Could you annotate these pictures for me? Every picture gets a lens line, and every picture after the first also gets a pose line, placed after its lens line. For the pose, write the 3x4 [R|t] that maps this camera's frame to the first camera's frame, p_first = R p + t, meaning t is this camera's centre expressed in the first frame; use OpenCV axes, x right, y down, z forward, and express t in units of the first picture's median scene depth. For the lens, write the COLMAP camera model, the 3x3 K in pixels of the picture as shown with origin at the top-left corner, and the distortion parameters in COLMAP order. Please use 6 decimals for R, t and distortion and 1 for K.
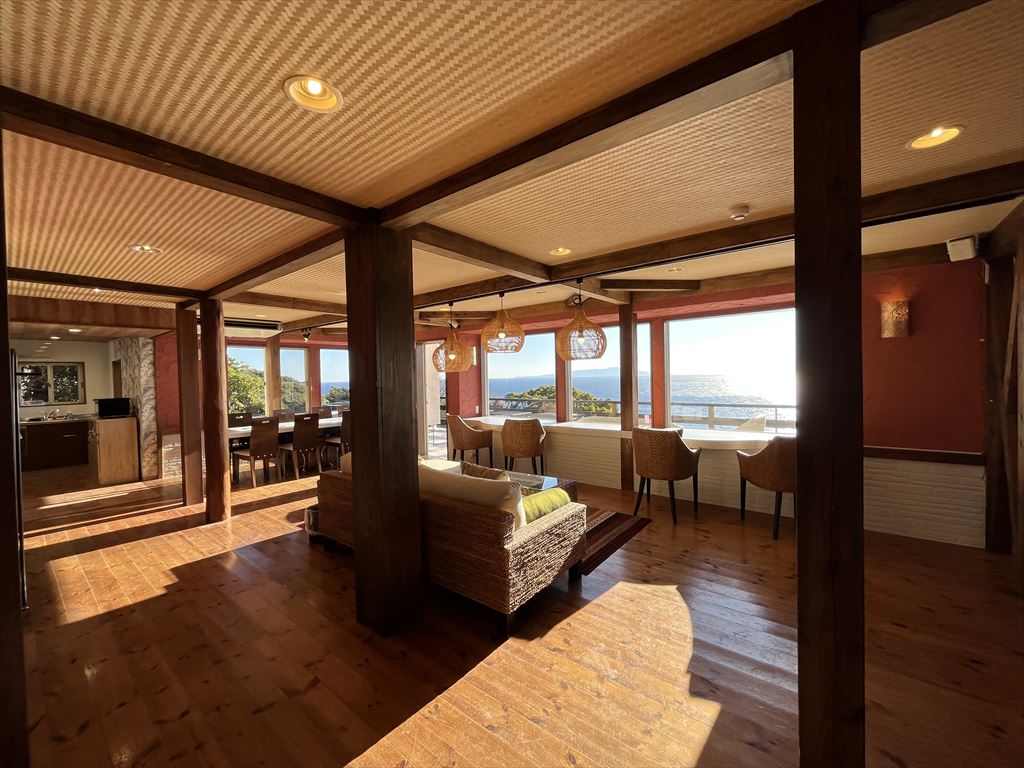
lens RADIAL K [[416.9, 0, 510.6], [0, 416.9, 381.5], [0, 0, 1]] dist [0.000166, -0.000156]
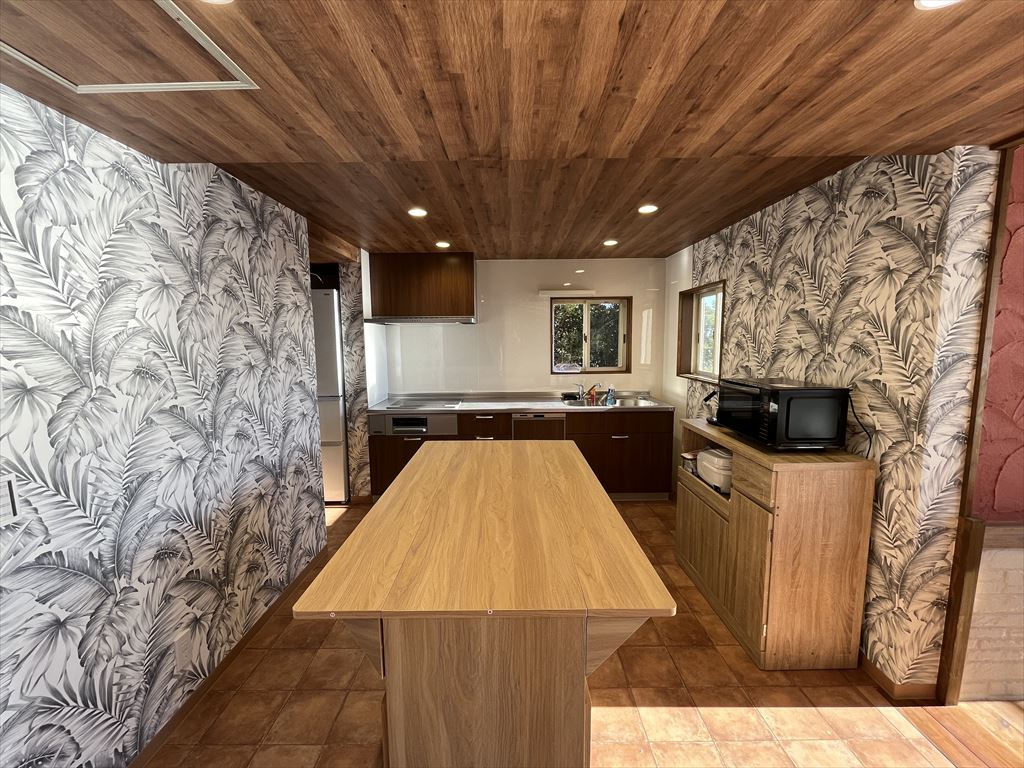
lens RADIAL K [[416.9, 0, 510.6], [0, 416.9, 381.5], [0, 0, 1]] dist [0.000166, -0.000156]
pose [[0.636660, 0.097570, -0.764947, -0.839960], [-0.015849, 0.993409, 0.113520, 0.005151], [0.770982, -0.060150, 0.634011, 0.633644]]
